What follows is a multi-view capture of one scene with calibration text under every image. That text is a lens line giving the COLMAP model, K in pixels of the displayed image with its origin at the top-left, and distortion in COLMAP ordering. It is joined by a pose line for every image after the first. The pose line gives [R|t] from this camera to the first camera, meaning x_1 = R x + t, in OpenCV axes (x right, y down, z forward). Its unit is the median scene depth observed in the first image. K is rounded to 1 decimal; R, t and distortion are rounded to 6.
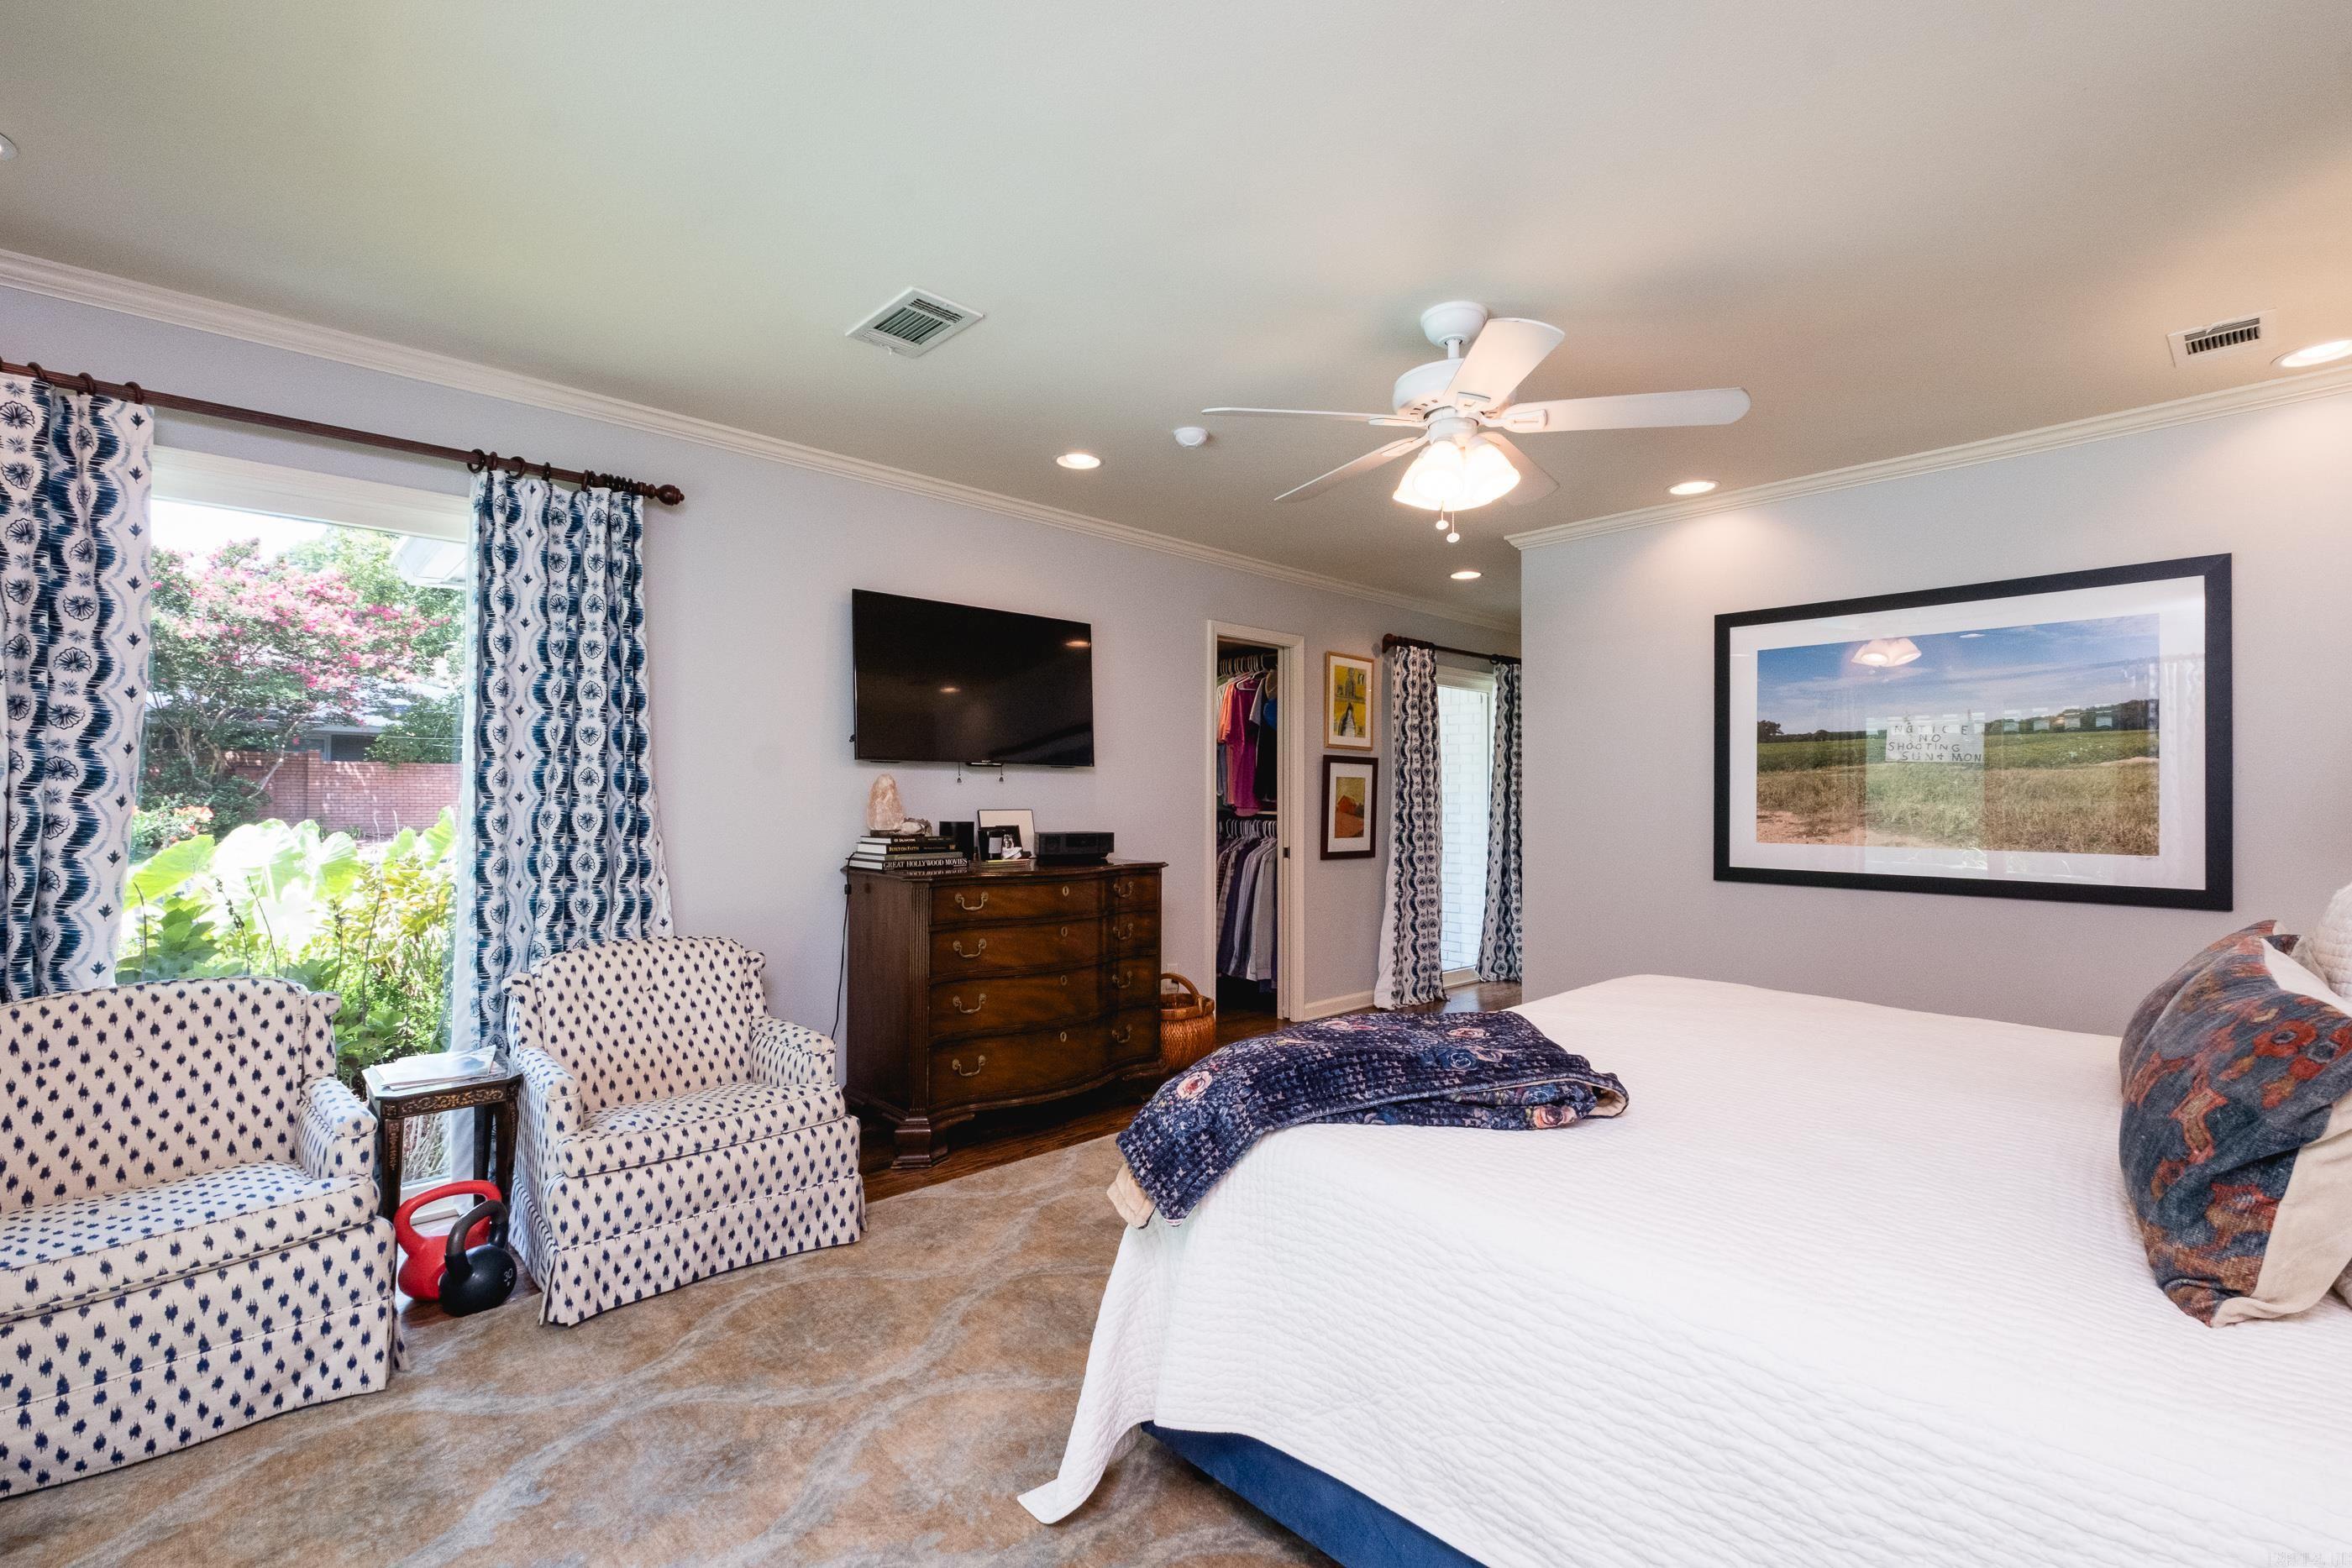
lens RADIAL K [[1024.4, 0, 1180.3], [0, 1024.4, 782.2], [0, 0, 1]] dist [0.007088, -0.003189]
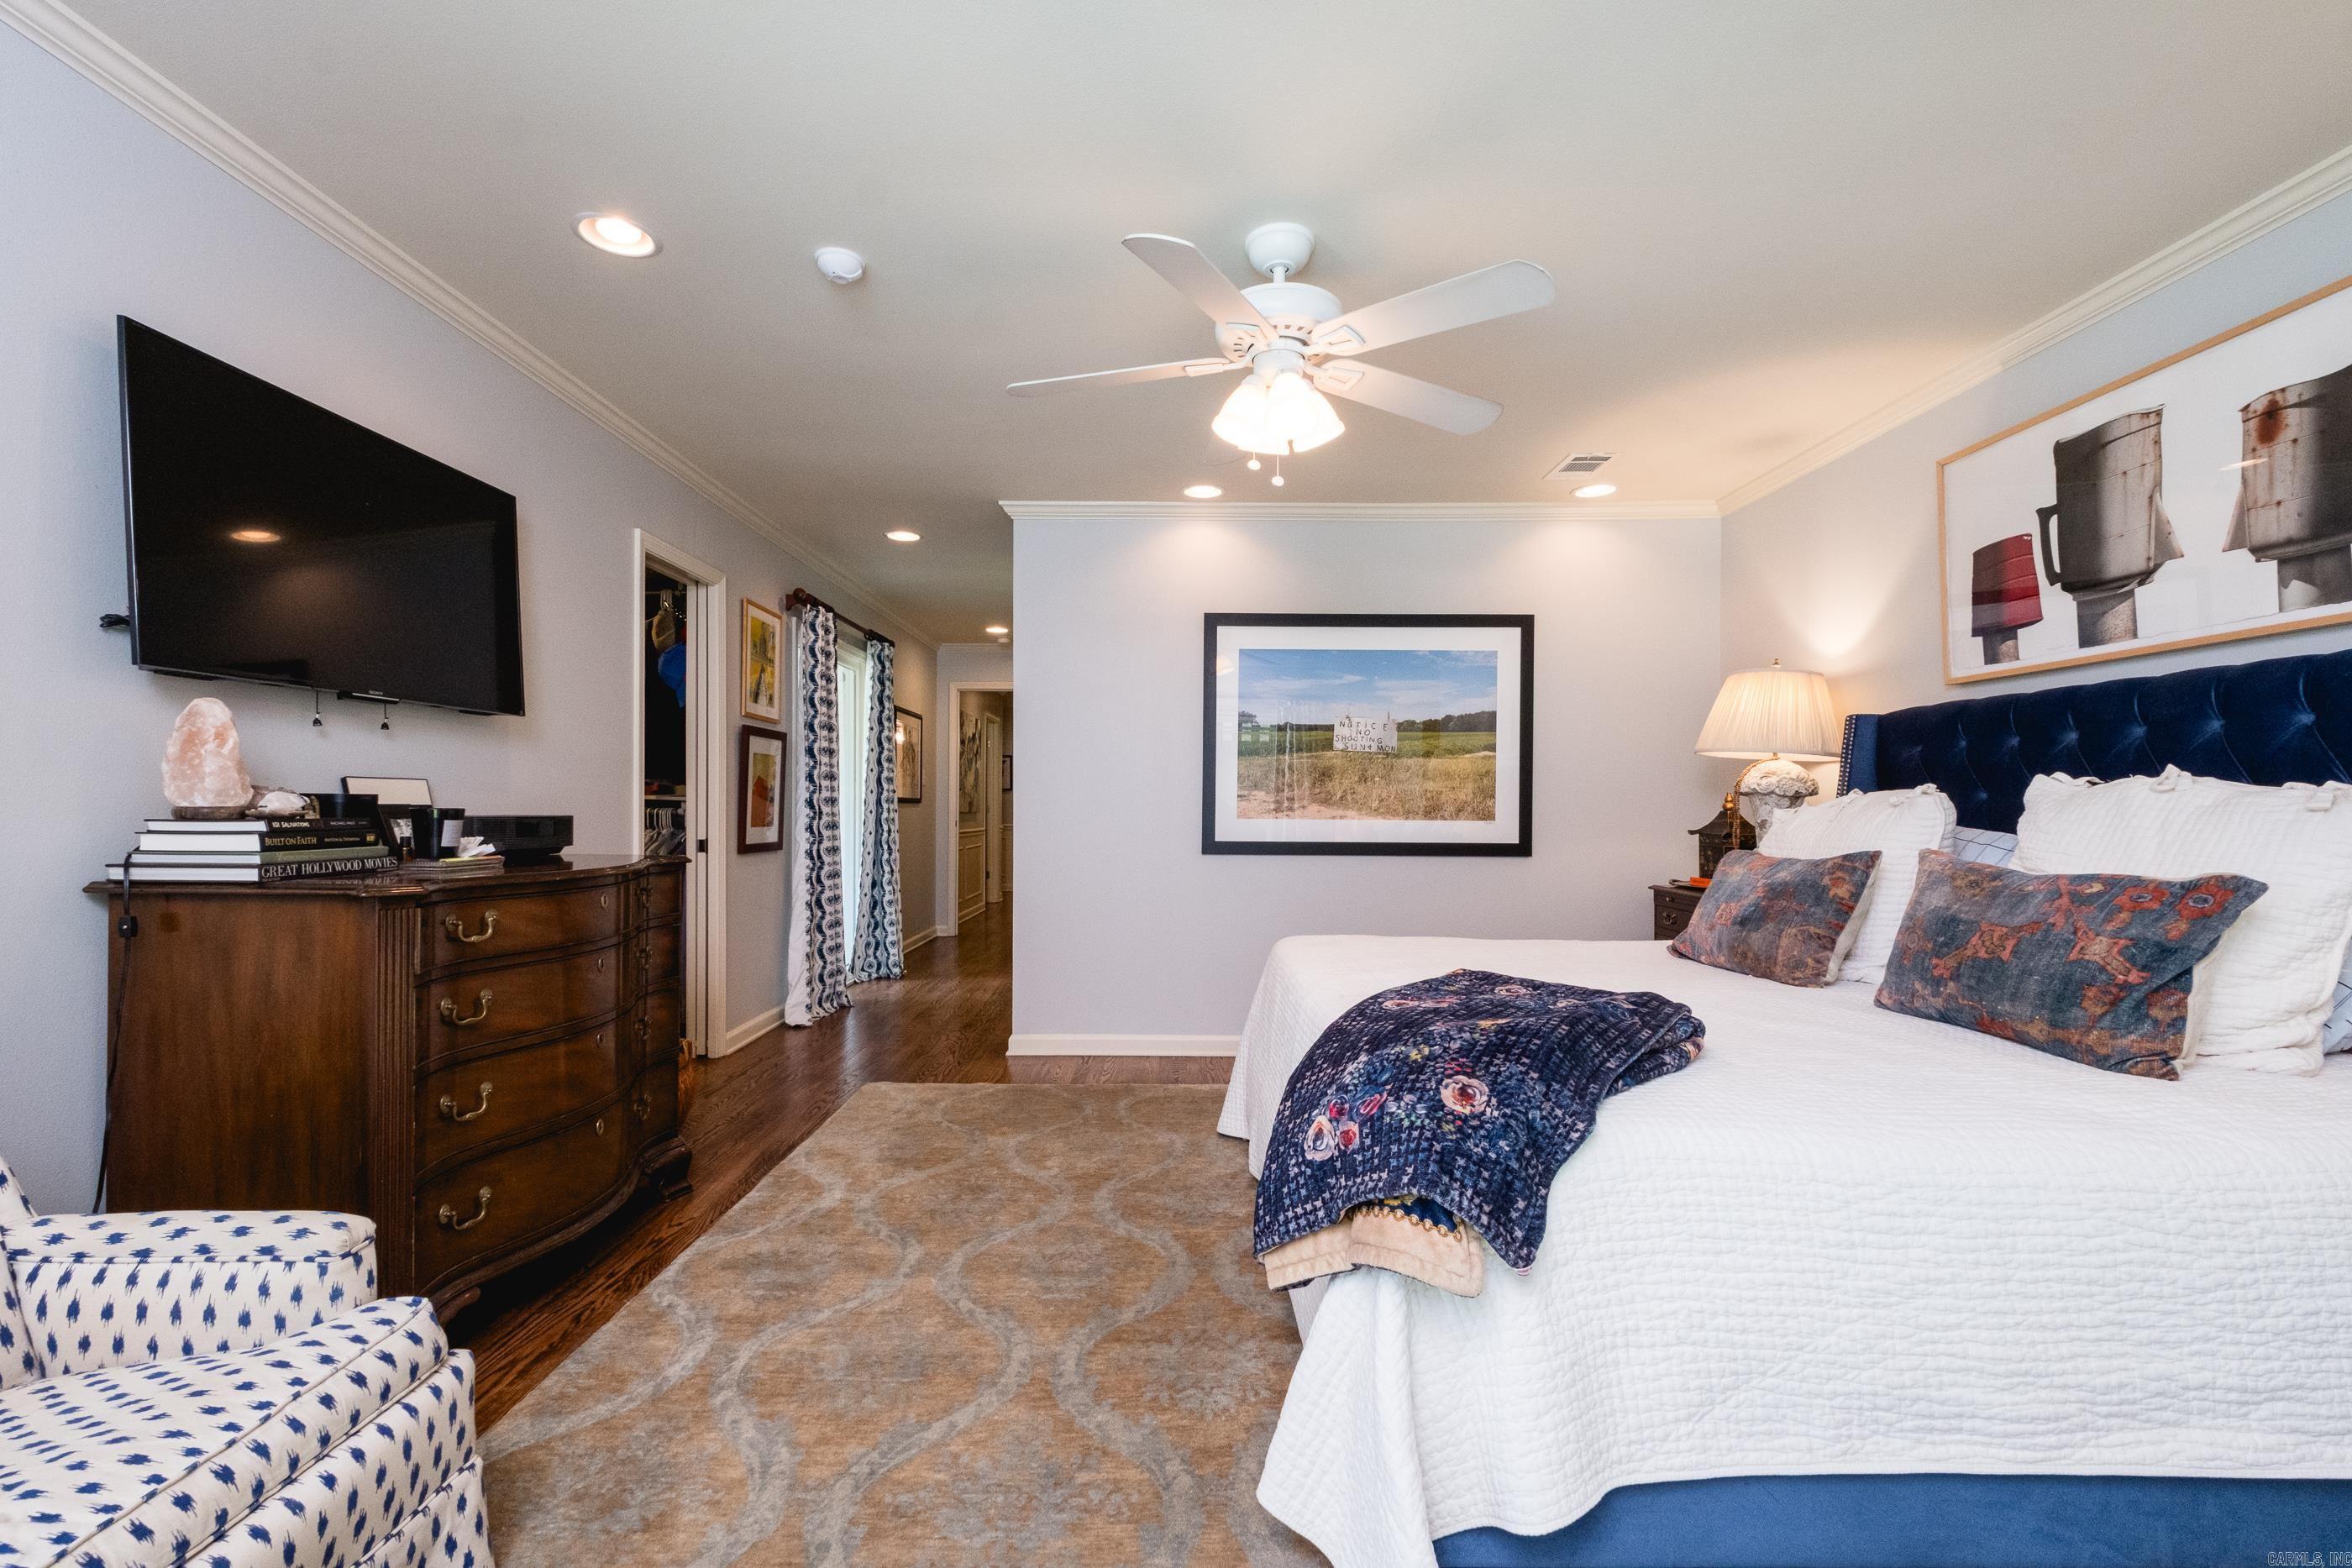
lens RADIAL K [[1024.4, 0, 1176.6], [0, 1024.4, 808.4], [0, 0, 1]] dist [0.007088, -0.003189]
pose [[0.685562, -0.002240, 0.728011, -0.331291], [-0.015260, 0.999731, 0.017447, 0.030705], [-0.727855, -0.023070, 0.685343, 0.293198]]
